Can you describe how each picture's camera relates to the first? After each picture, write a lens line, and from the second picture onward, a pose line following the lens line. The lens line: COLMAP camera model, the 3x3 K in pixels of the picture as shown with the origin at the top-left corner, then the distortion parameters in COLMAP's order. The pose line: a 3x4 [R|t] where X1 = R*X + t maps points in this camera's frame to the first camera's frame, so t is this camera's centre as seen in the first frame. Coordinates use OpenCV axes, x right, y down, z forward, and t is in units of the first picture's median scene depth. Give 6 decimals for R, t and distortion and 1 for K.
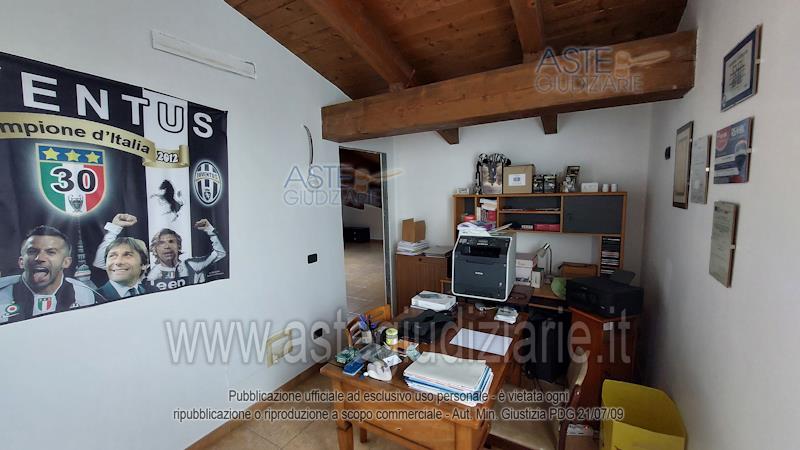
lens RADIAL K [[321.4, 0, 397.8], [0, 321.4, 223.9], [0, 0, 1]] dist [-0.008792, -0.001707]
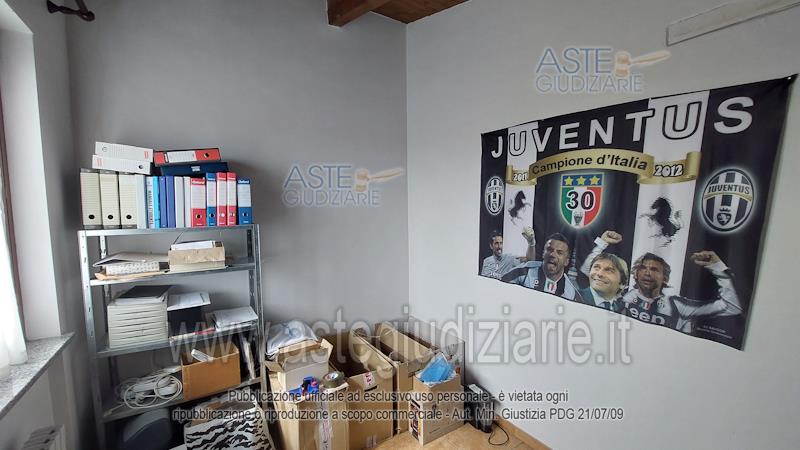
lens RADIAL K [[321.4, 0, 393.2], [0, 321.4, 232.6], [0, 0, 1]] dist [-0.008792, -0.001707]
pose [[-0.445484, 0.109764, -0.888536, 0.341868], [-0.070407, 0.985087, 0.156991, -0.120461], [0.892517, 0.132496, -0.431112, 0.690272]]
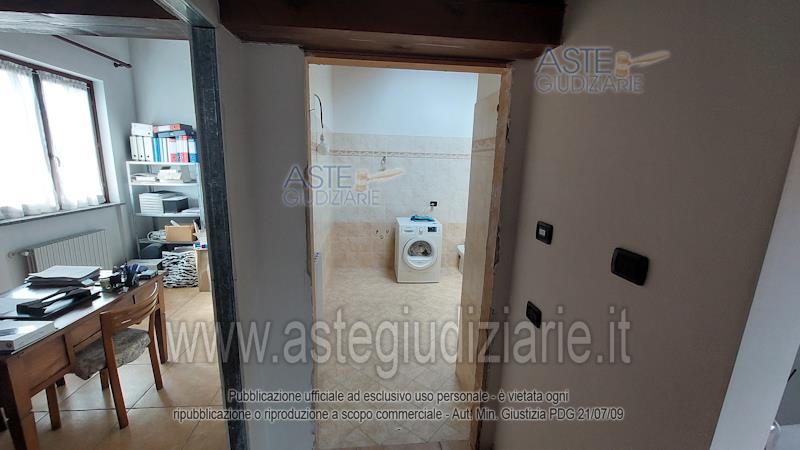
lens RADIAL K [[321.4, 0, 392.6], [0, 321.4, 228.0], [0, 0, 1]] dist [-0.008792, -0.001707]
pose [[-0.807933, 0.127668, -0.575278, -0.206345], [-0.059103, 0.953769, 0.294671, -0.235991], [0.586303, 0.272075, -0.763036, 2.341113]]
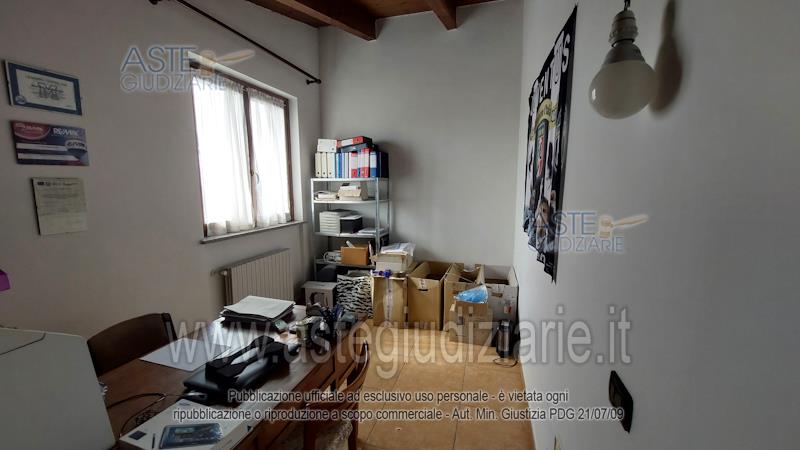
lens RADIAL K [[321.4, 0, 397.3], [0, 321.4, 227.5], [0, 0, 1]] dist [-0.008792, -0.001707]
pose [[-0.967394, 0.068286, -0.243896, -0.063317], [0.008224, 0.970930, 0.239221, -0.111798], [0.253141, 0.229415, -0.939834, 1.714379]]
